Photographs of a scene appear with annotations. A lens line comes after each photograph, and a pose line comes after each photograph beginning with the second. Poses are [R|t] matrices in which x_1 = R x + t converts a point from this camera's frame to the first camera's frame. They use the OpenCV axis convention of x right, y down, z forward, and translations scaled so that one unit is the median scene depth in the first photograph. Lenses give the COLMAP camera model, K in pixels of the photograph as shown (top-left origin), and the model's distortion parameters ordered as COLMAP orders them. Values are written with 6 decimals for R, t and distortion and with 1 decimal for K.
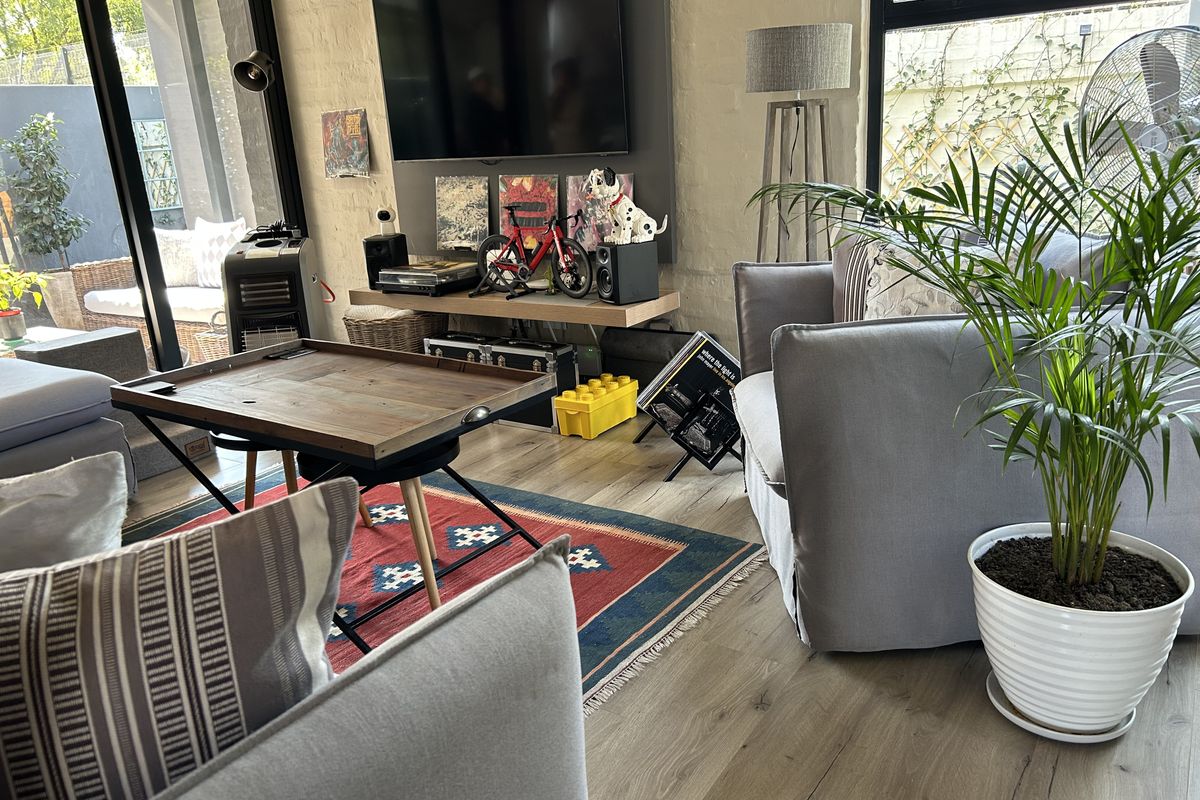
lens RADIAL K [[918.8, 0, 604.0], [0, 918.8, 420.2], [0, 0, 1]] dist [0.068854, -0.092345]
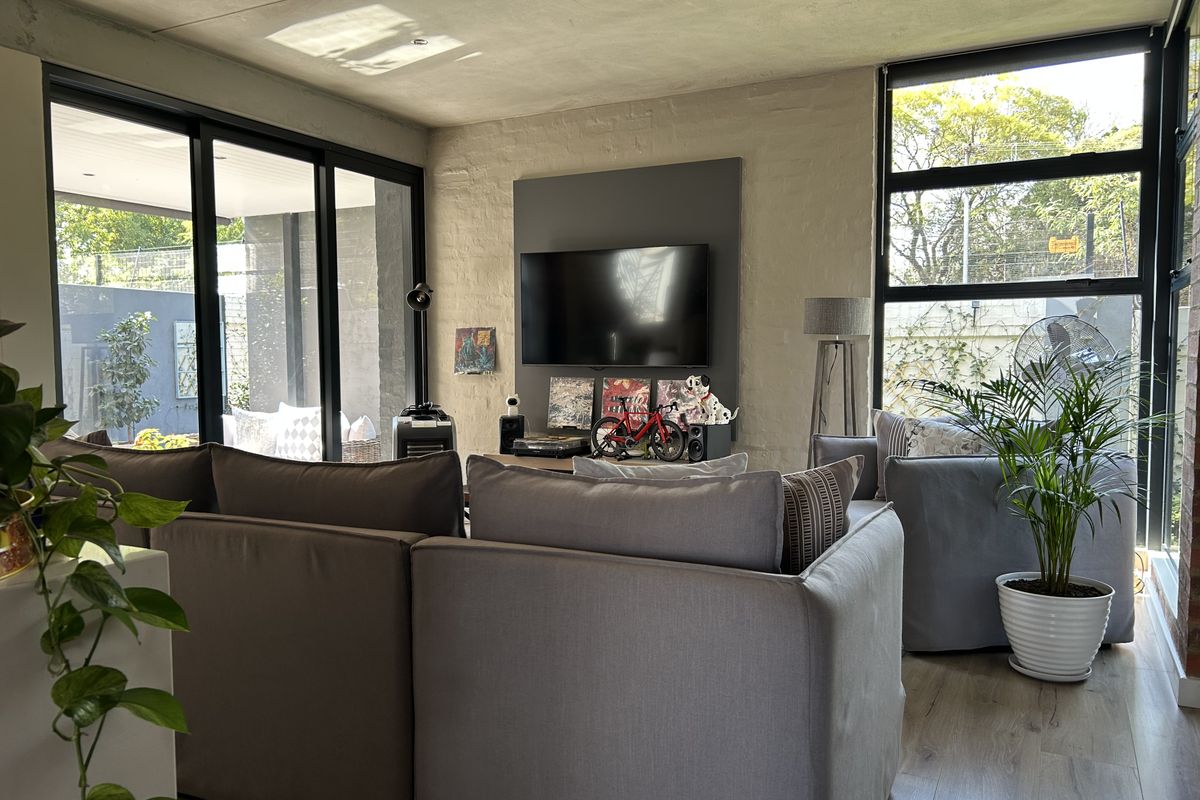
lens RADIAL K [[918.8, 0, 604.0], [0, 918.8, 420.2], [0, 0, 1]] dist [0.068854, -0.092345]
pose [[0.991526, 0.049006, 0.120312, -0.271935], [-0.019755, 0.972228, -0.233202, 0.122560], [-0.128399, 0.228849, 0.964957, -0.330529]]
